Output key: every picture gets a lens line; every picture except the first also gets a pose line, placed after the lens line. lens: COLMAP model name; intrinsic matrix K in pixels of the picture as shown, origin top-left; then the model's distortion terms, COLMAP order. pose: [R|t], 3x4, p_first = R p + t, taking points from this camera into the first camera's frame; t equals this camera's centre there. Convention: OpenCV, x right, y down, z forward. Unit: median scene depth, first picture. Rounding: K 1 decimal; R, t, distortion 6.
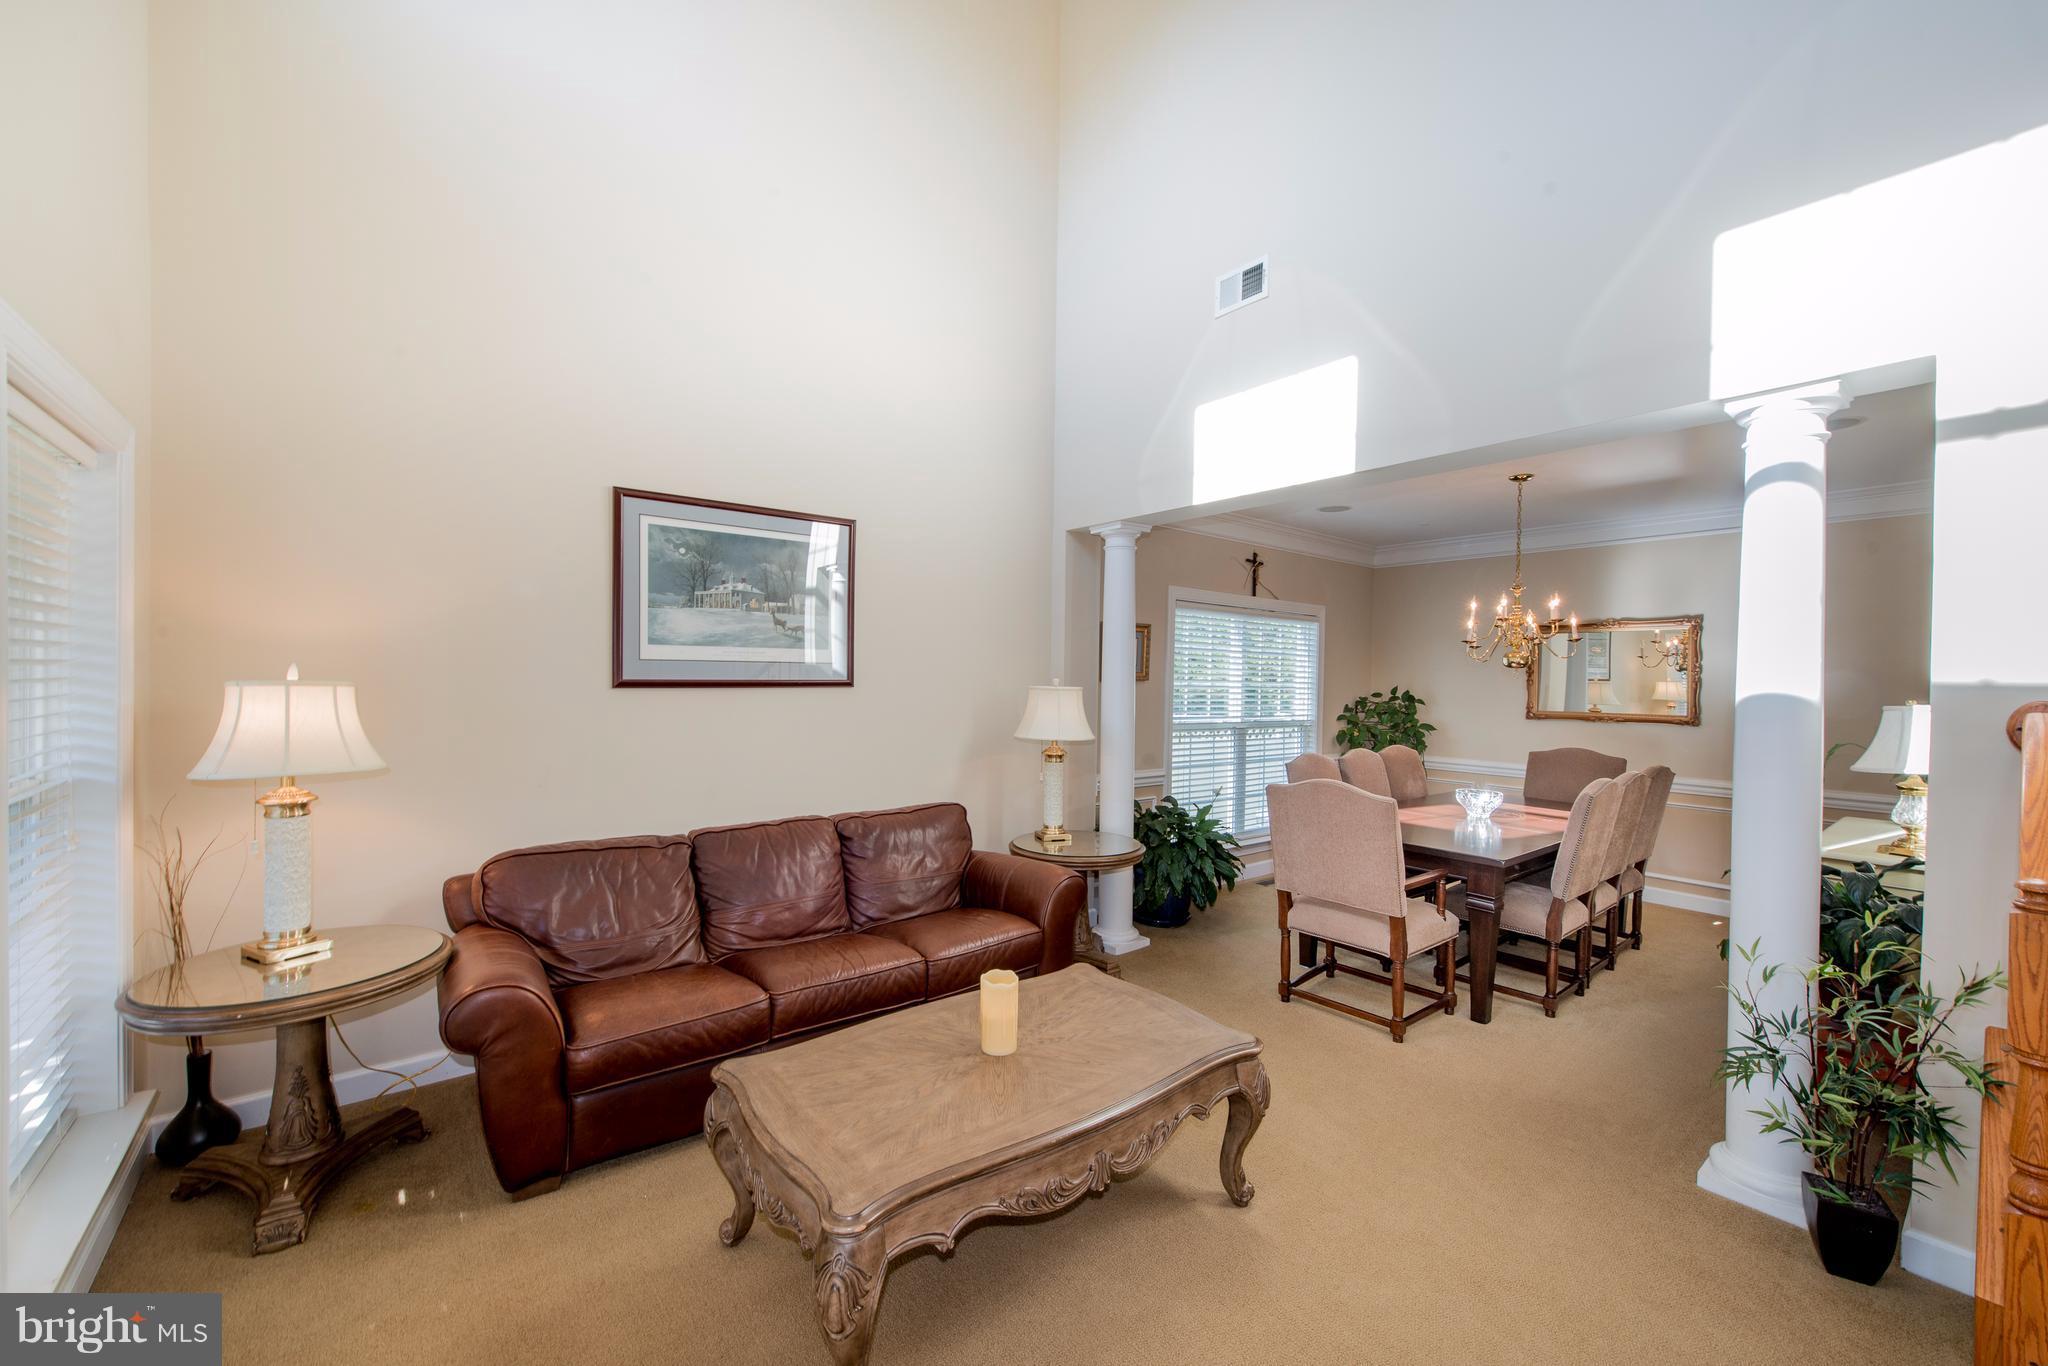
lens RADIAL K [[804.8, 0, 1022.3], [0, 804.8, 683.9], [0, 0, 1]] dist [0.020136, -0.004317]
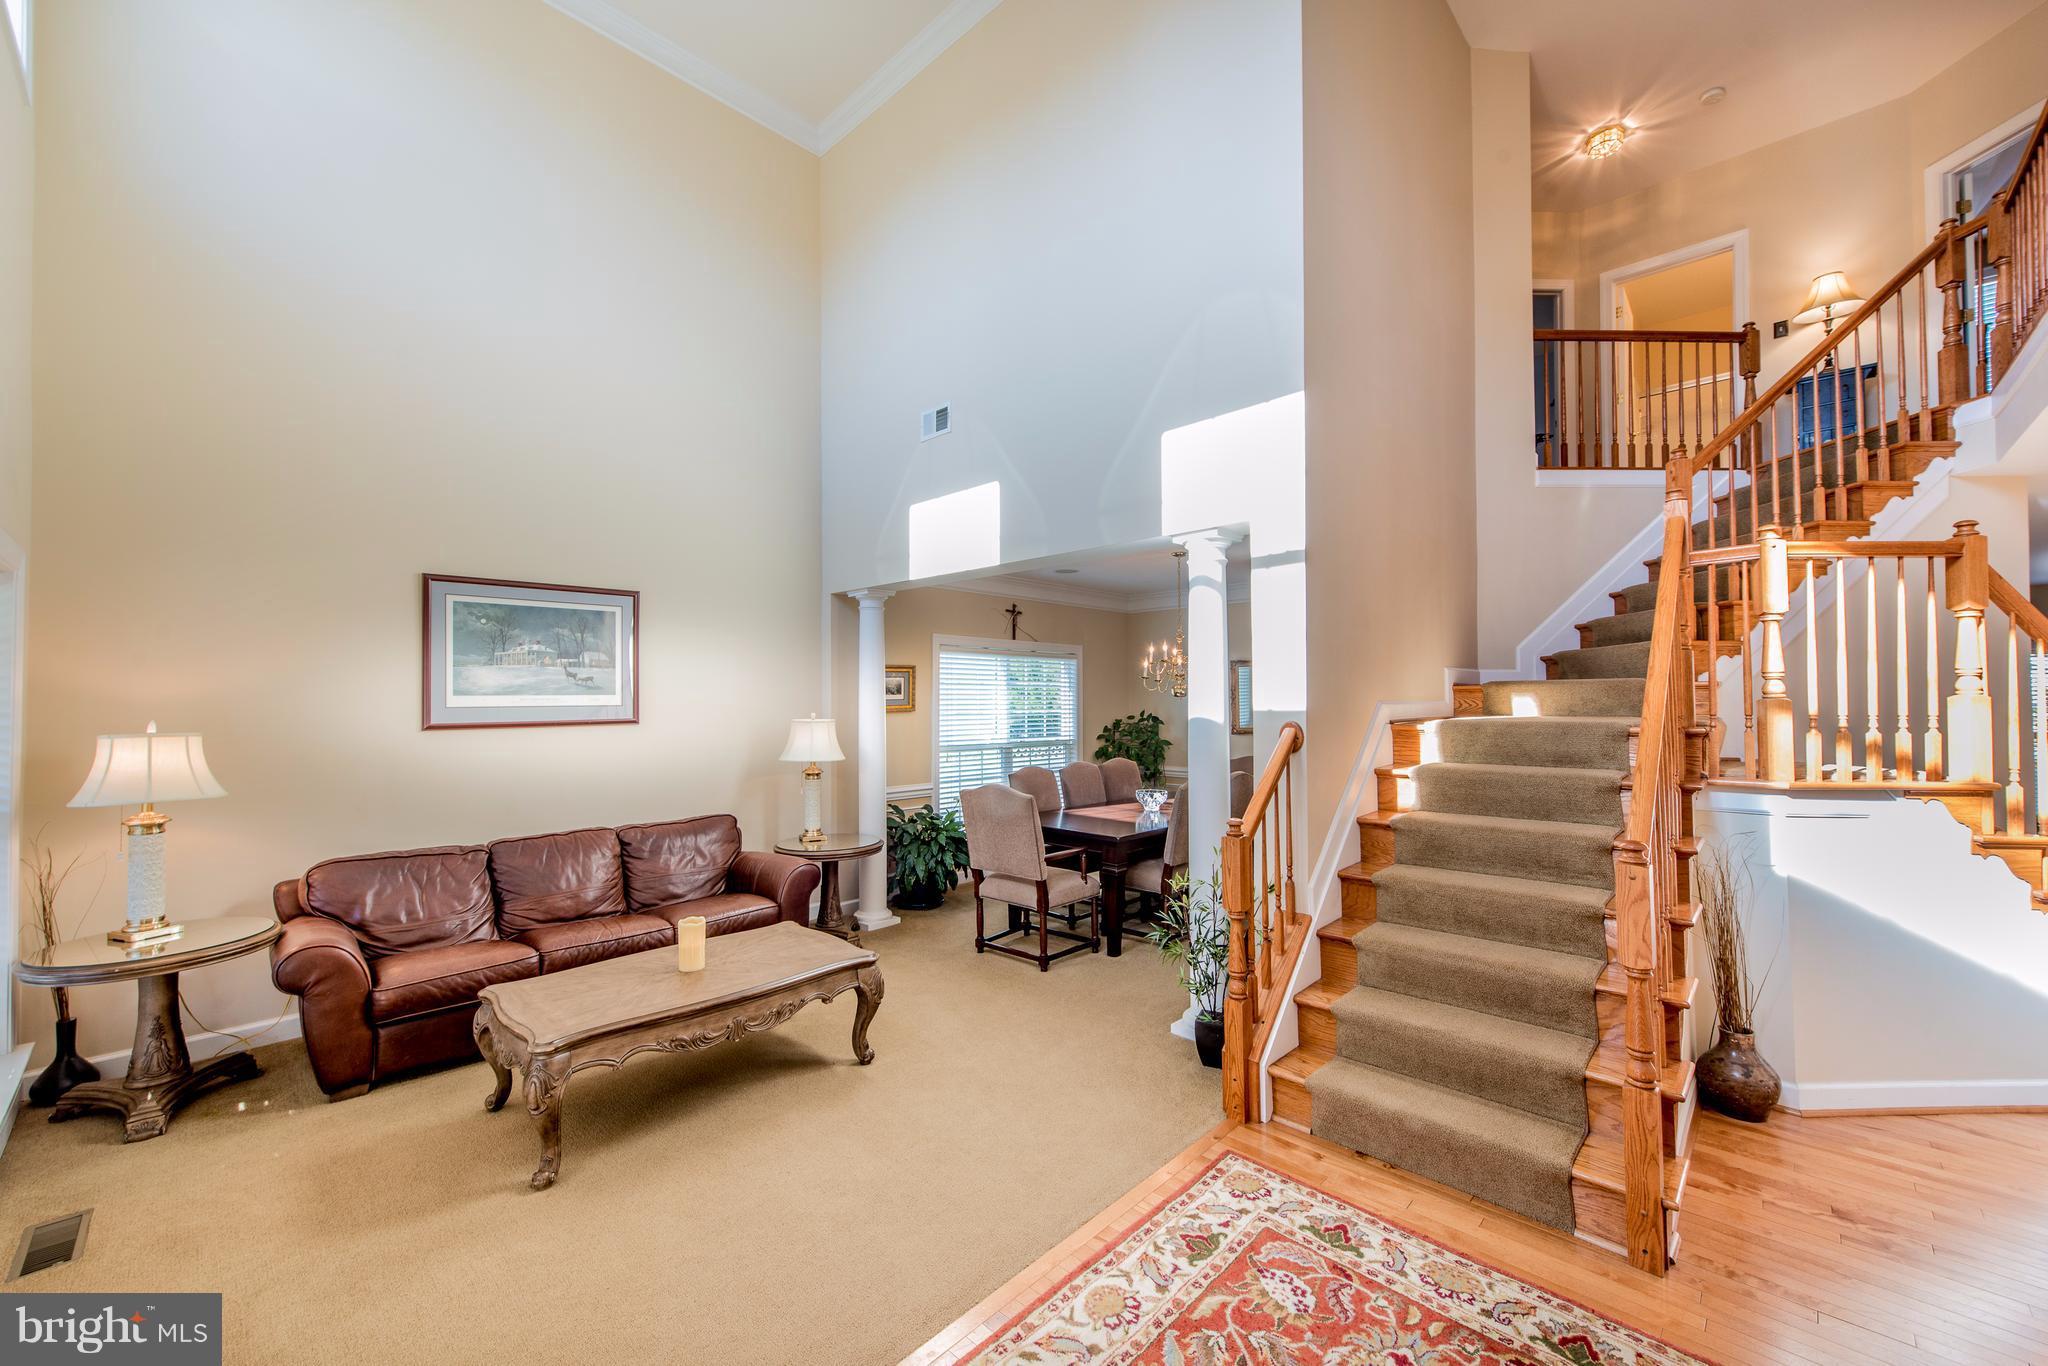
lens RADIAL K [[804.8, 0, 1025.6], [0, 804.8, 687.0], [0, 0, 1]] dist [0.020136, -0.004317]
pose [[0.991608, -0.017386, 0.128103, 0.259304], [0.020643, 0.999495, -0.024145, -0.012632], [-0.127618, 0.026587, 0.991467, -0.372298]]
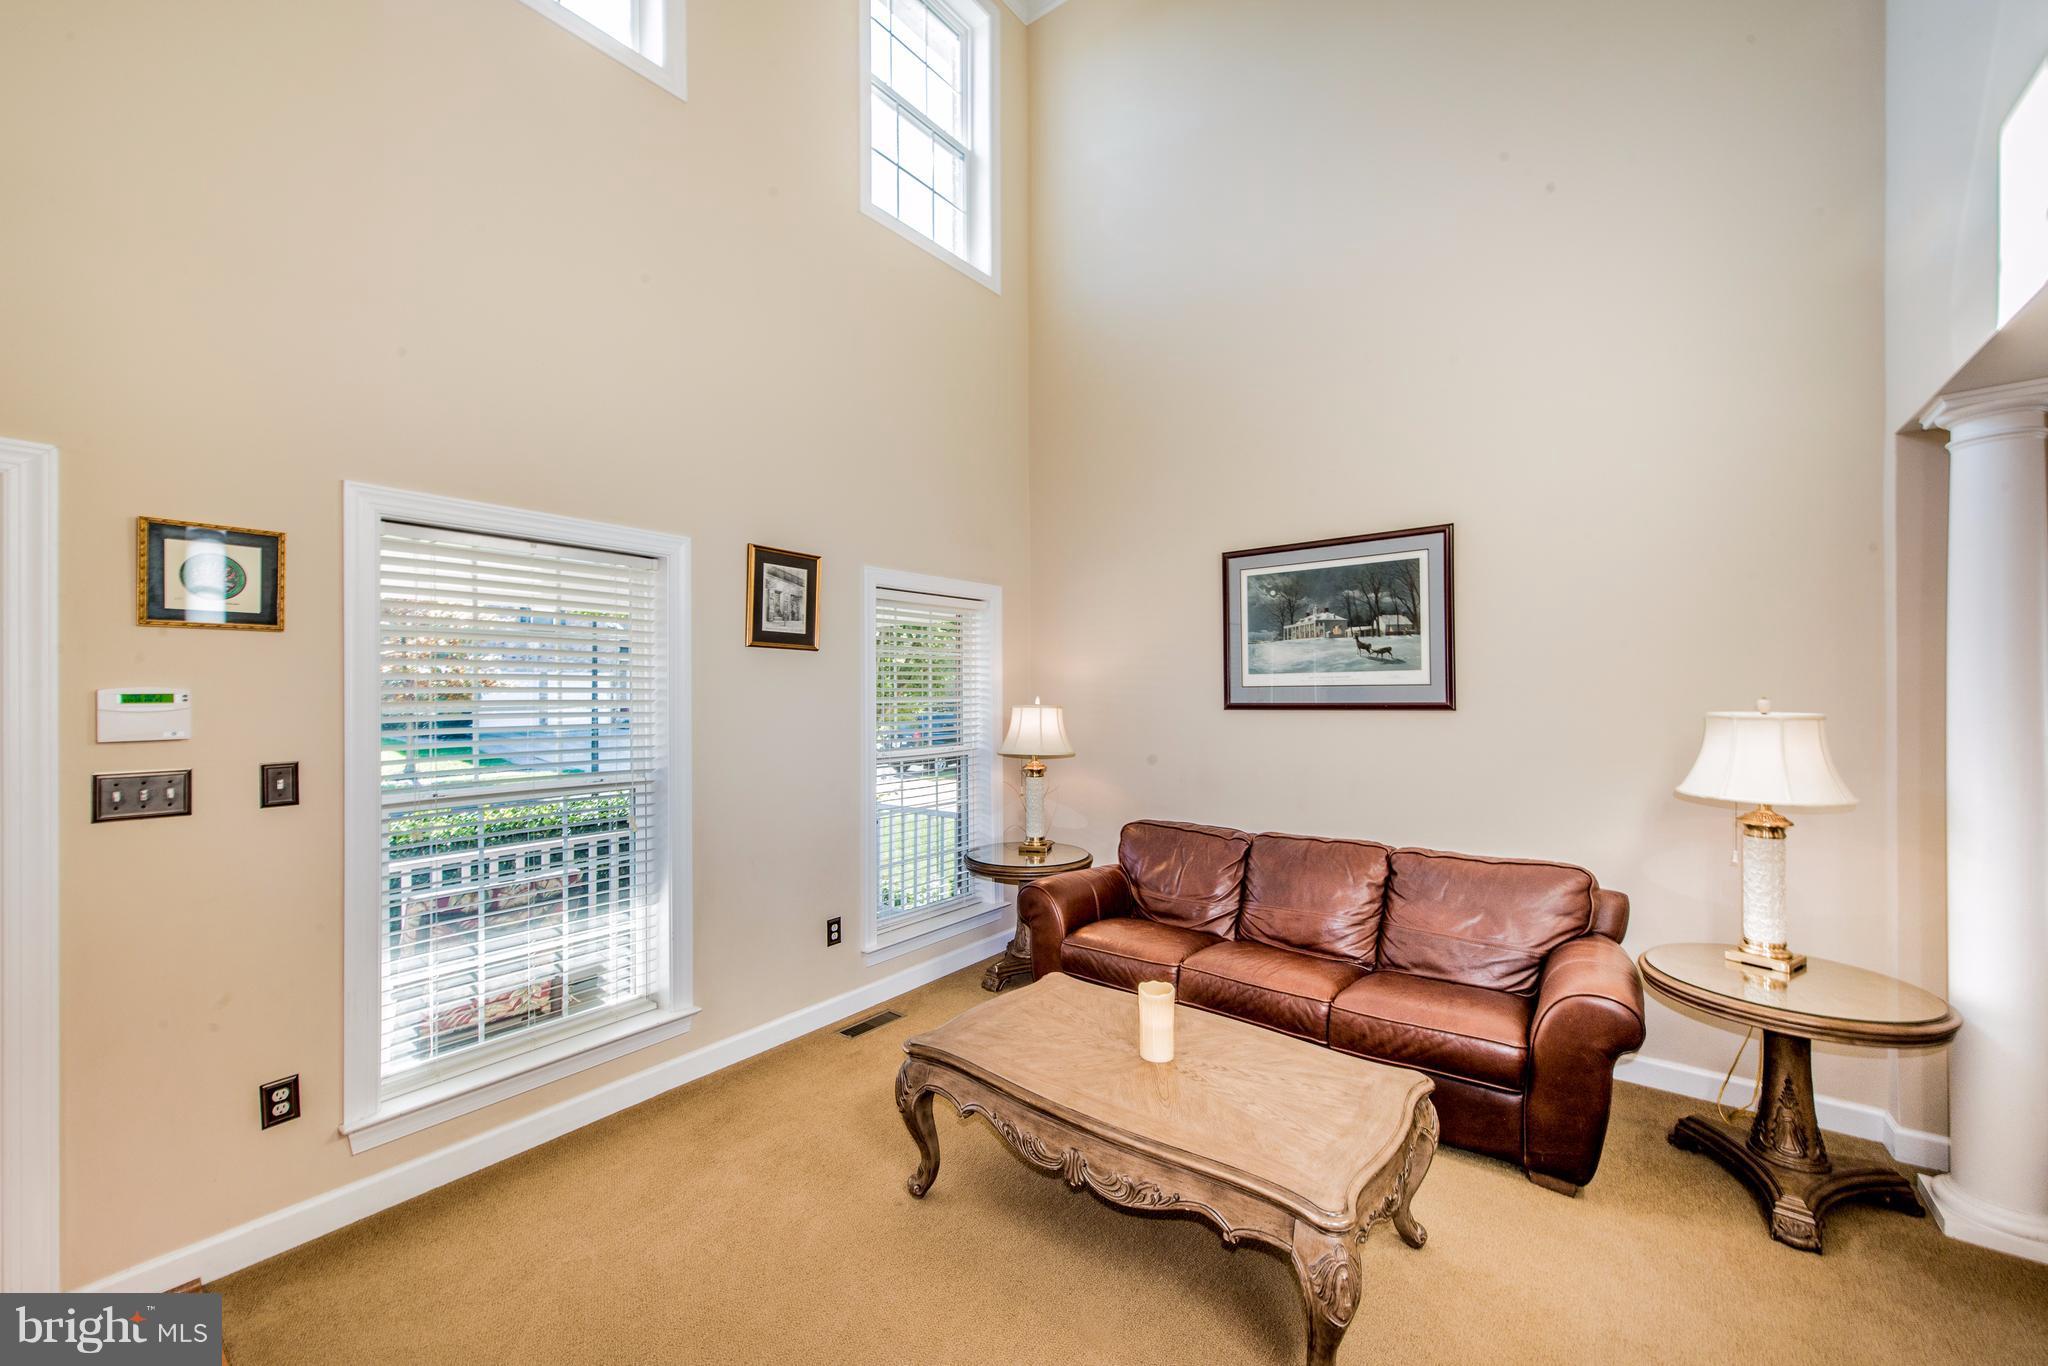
lens RADIAL K [[804.8, 0, 1022.9], [0, 804.8, 685.9], [0, 0, 1]] dist [0.020136, -0.004317]
pose [[0.222365, -0.016363, -0.974826, 0.634160], [0.004851, 0.999865, -0.015677, -0.013406], [0.974951, -0.001243, 0.222414, 0.383643]]
